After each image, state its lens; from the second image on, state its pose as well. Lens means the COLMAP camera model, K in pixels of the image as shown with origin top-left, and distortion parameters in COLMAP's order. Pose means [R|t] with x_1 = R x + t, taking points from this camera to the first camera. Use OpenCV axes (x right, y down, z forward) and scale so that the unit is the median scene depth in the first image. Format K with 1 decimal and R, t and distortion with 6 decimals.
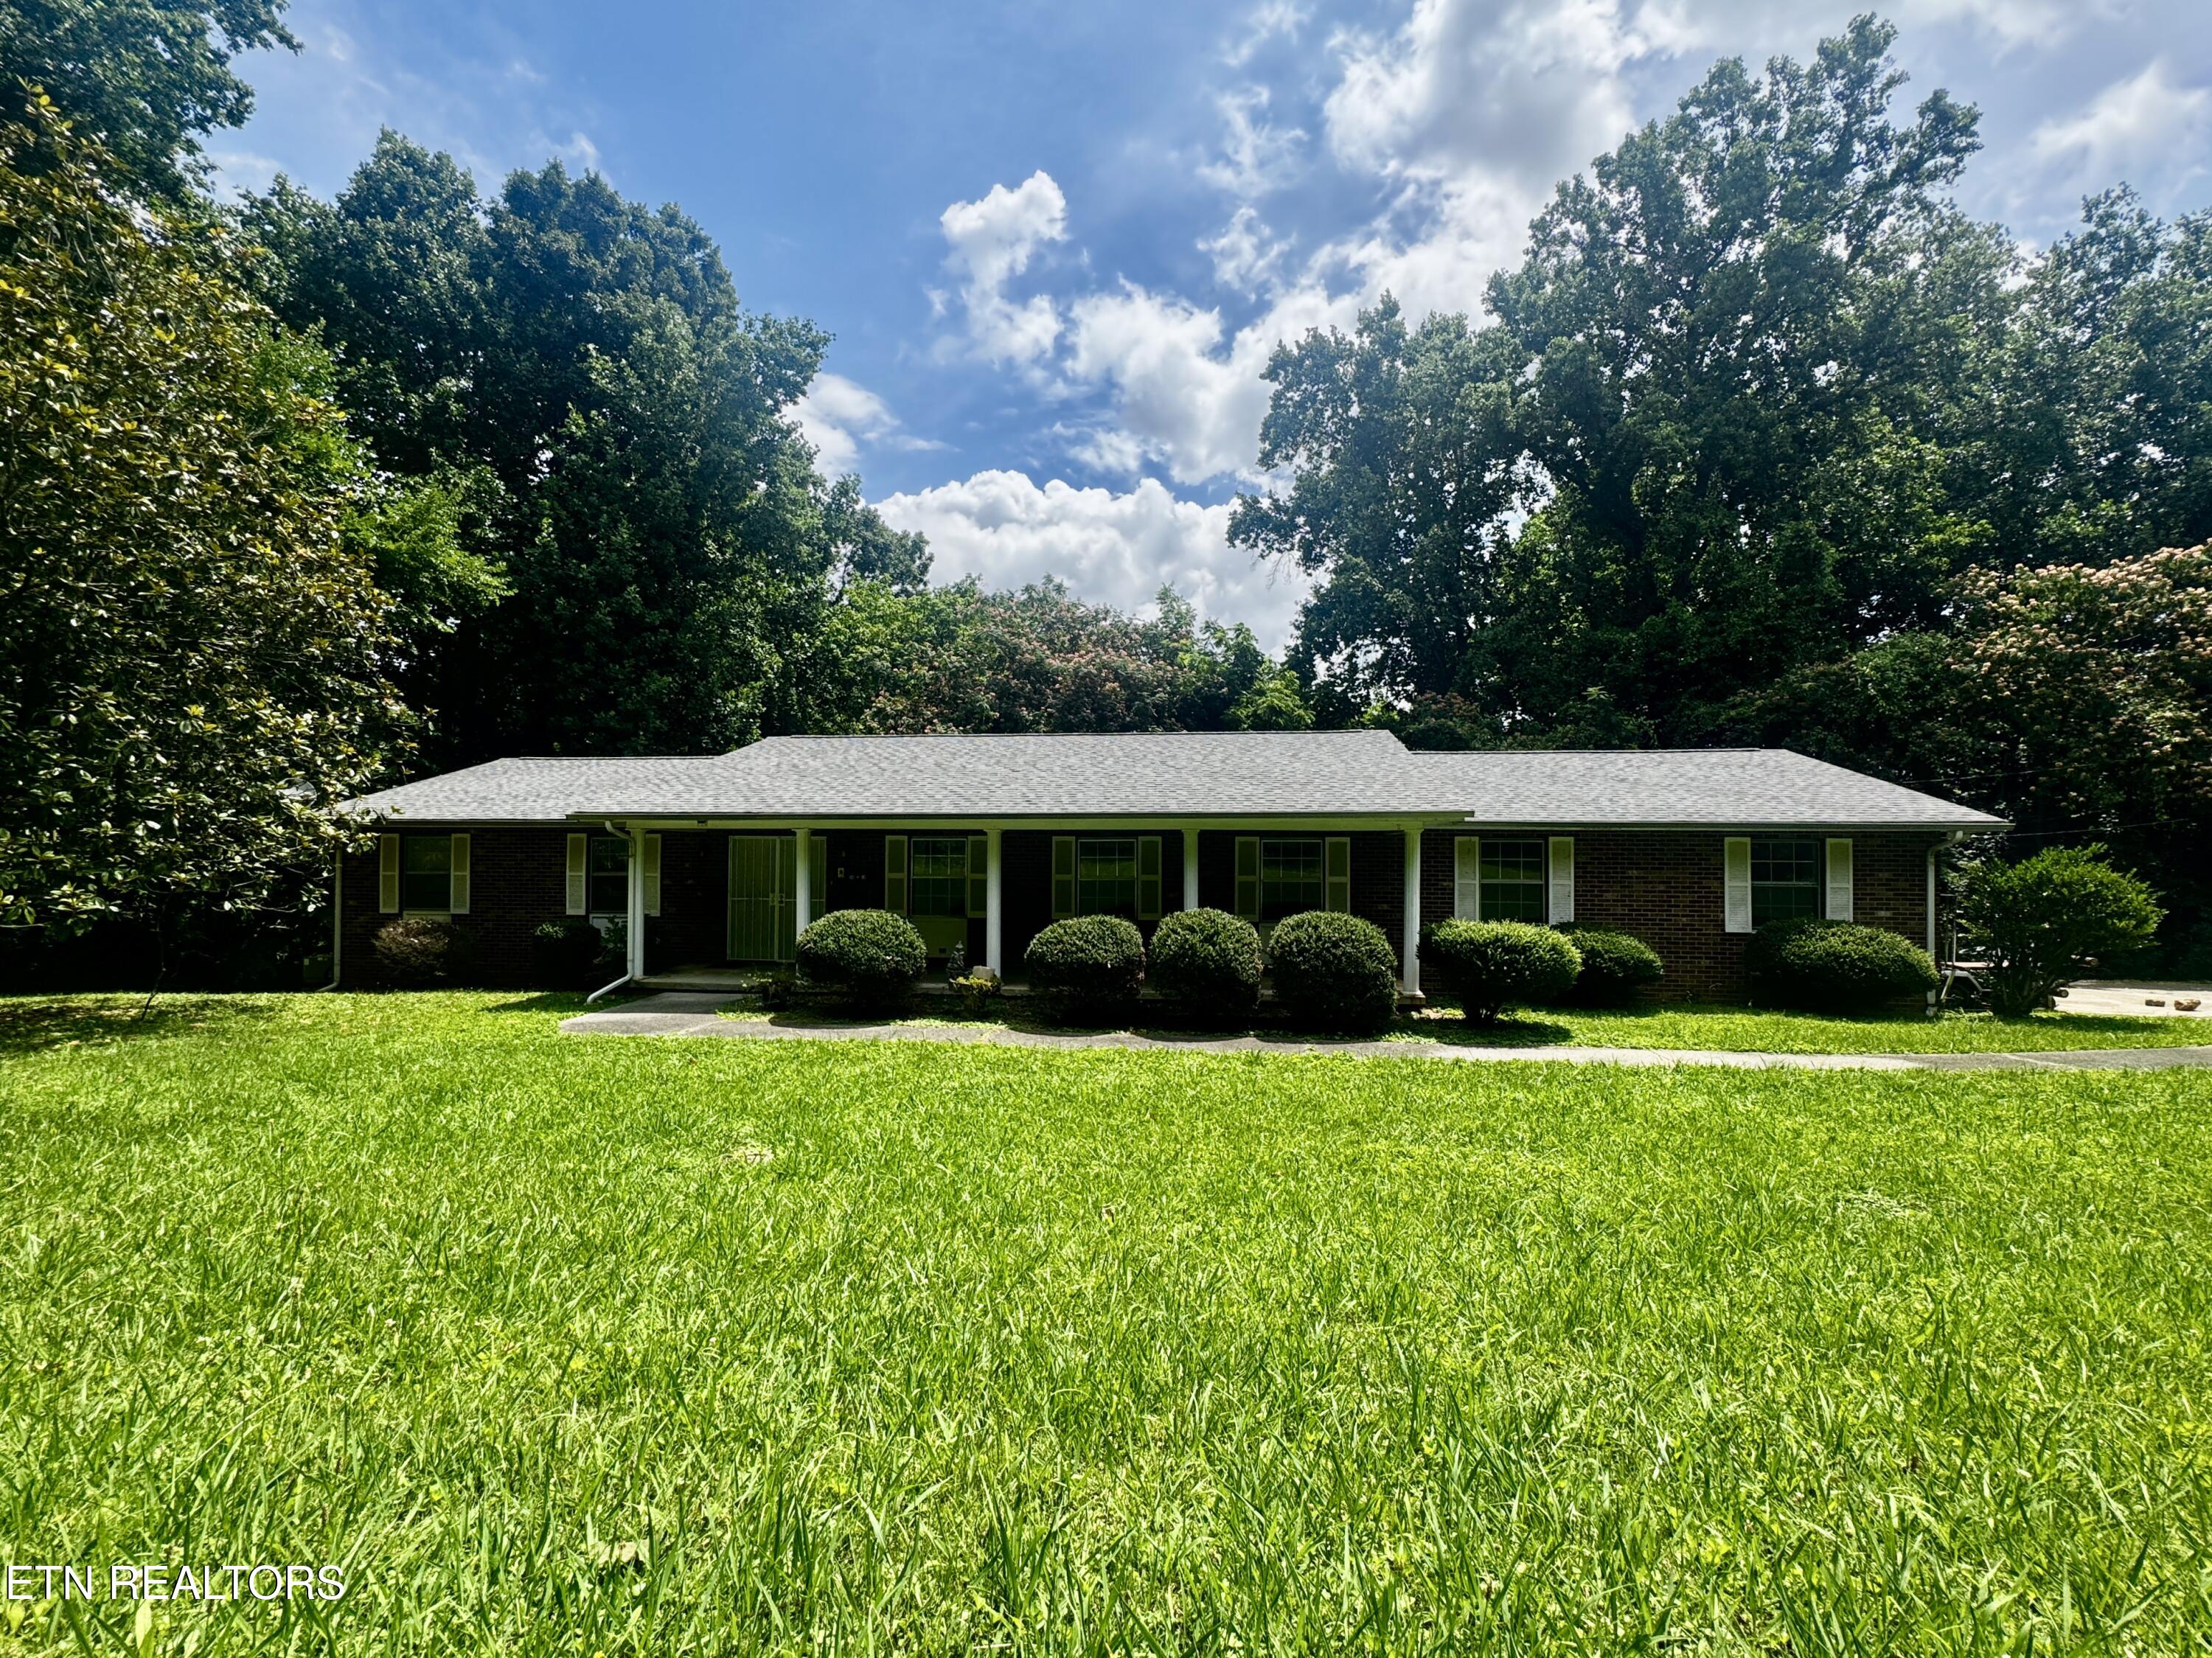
lens RADIAL K [[896.4, 0, 1128.6], [0, 896.4, 882.7], [0, 0, 1]] dist [0.003995, -0.000234]
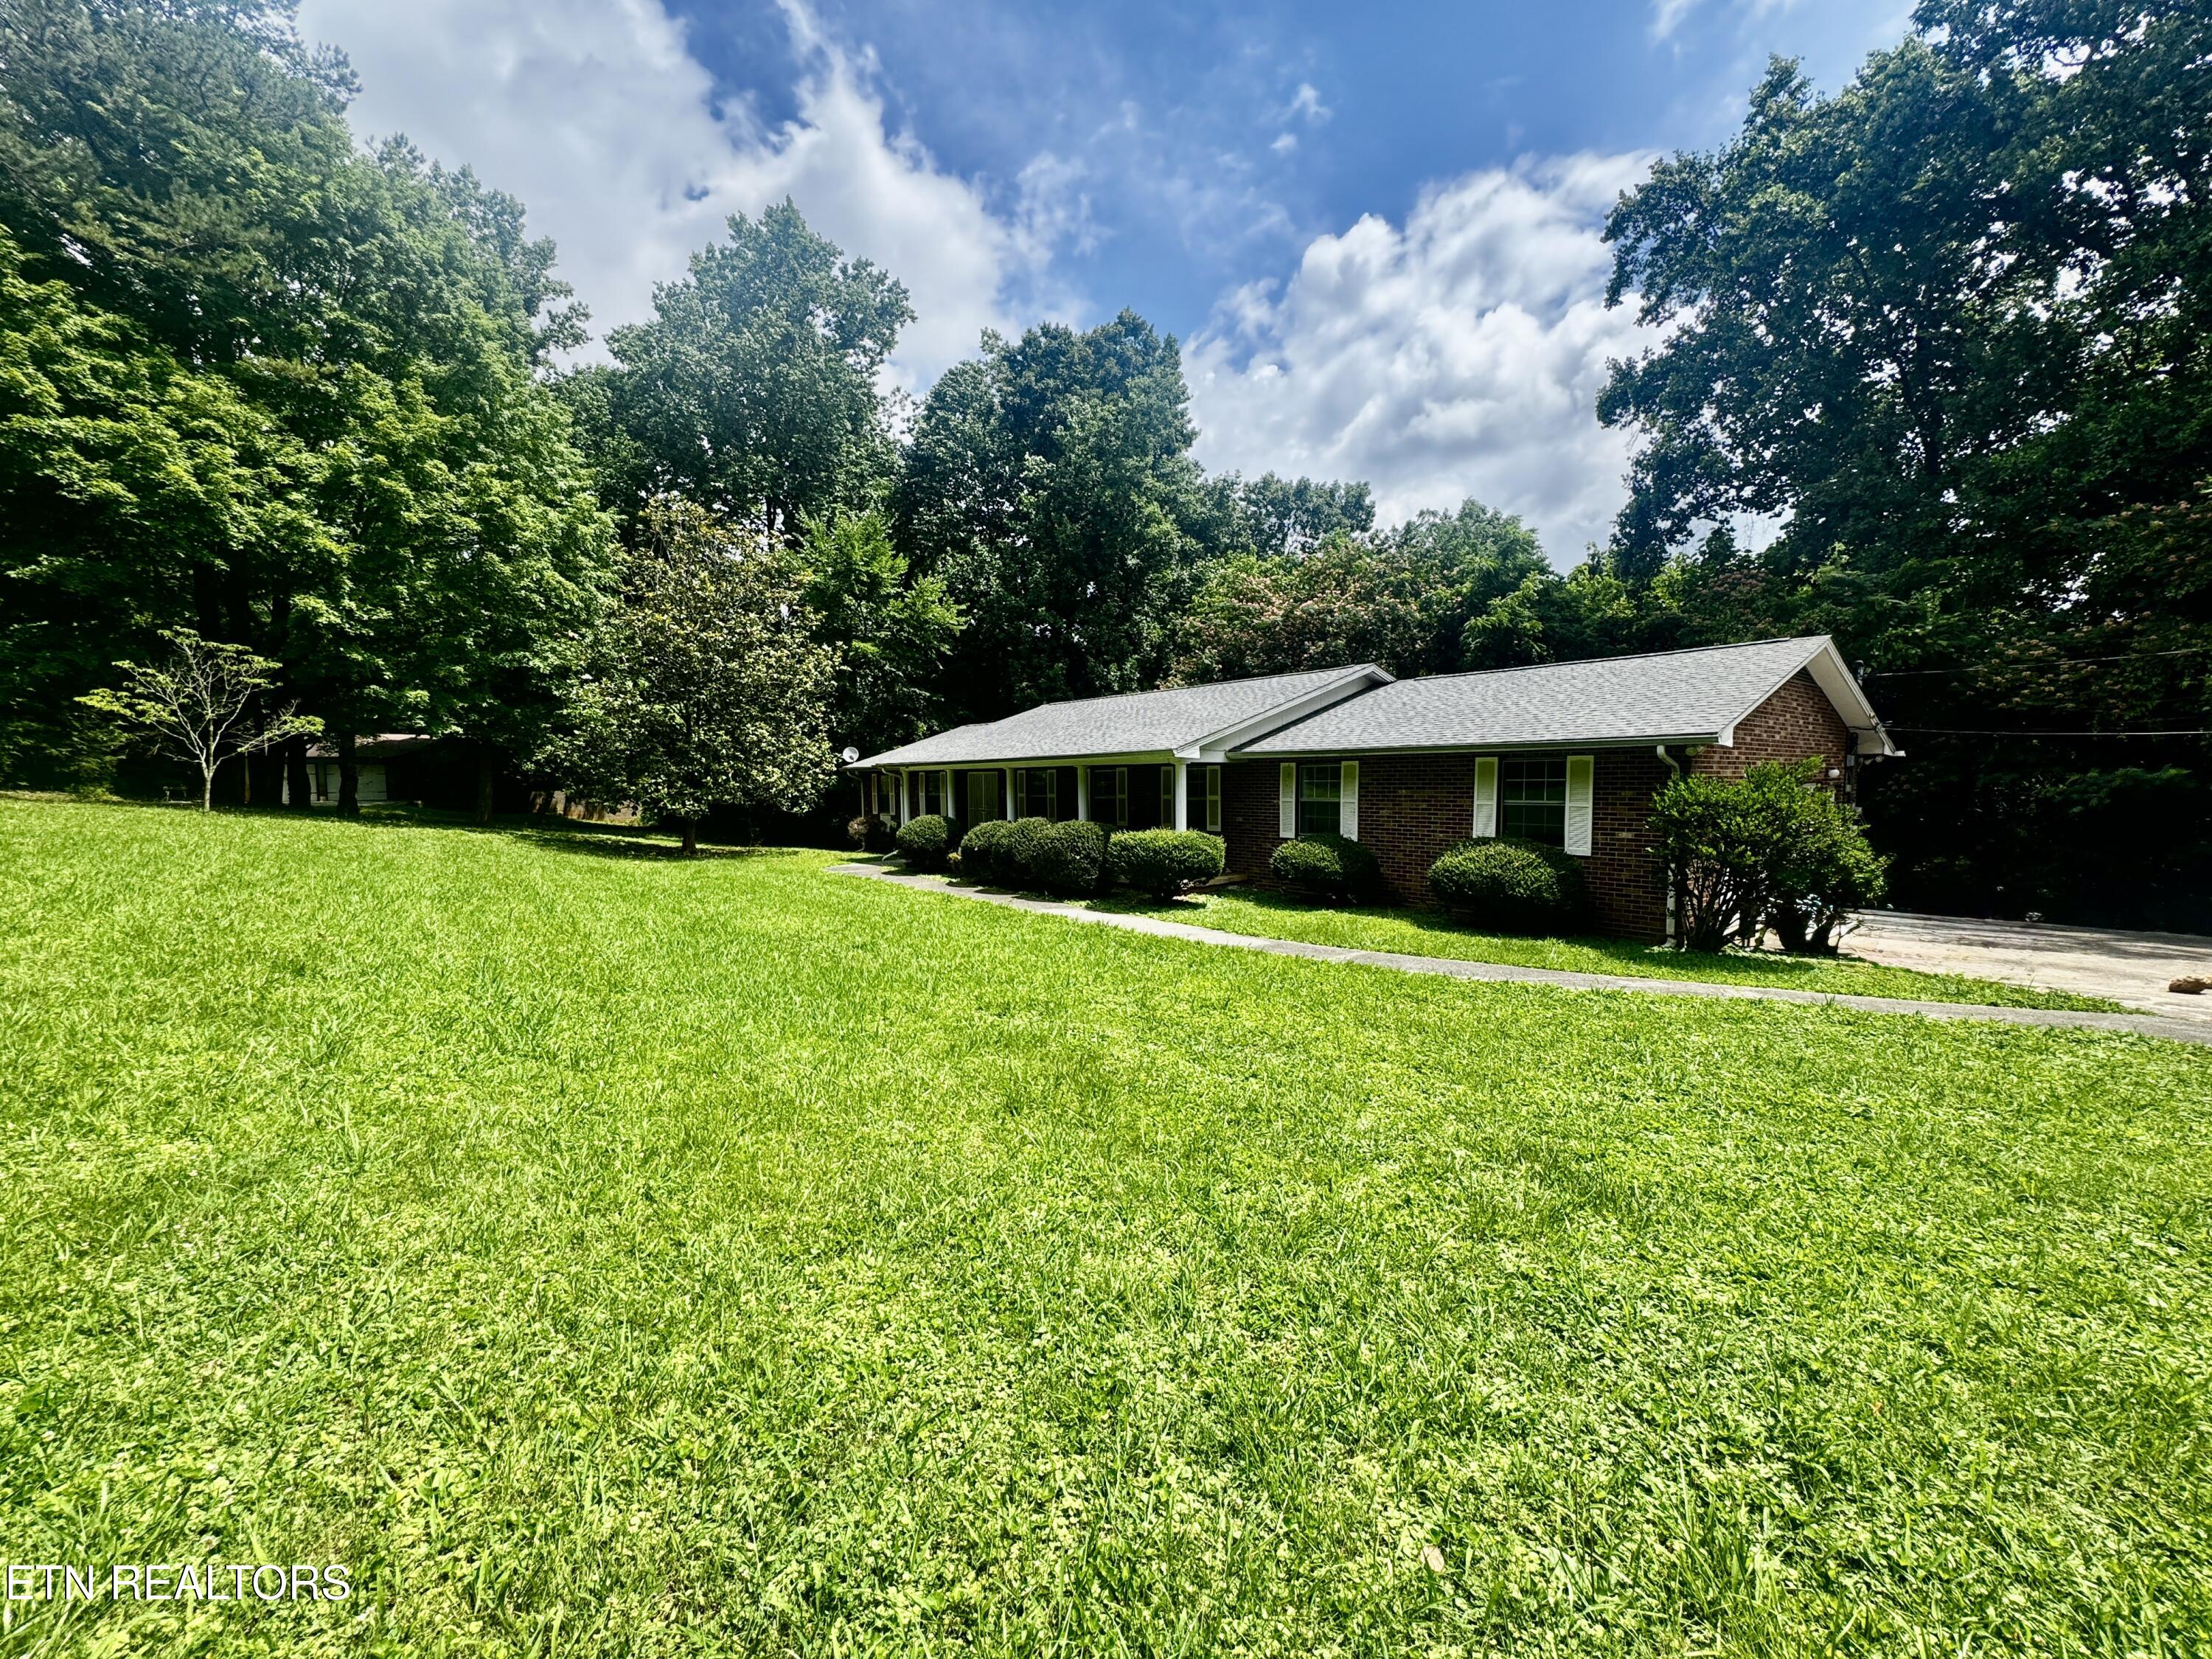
lens RADIAL K [[896.5, 0, 1109.8], [0, 896.5, 851.4], [0, 0, 1]] dist [0.003995, -0.000234]
pose [[0.718290, 0.039601, -0.694616, 0.609104], [0.001839, 0.998267, 0.058813, -0.001680], [0.695742, -0.043522, 0.716972, -0.032660]]
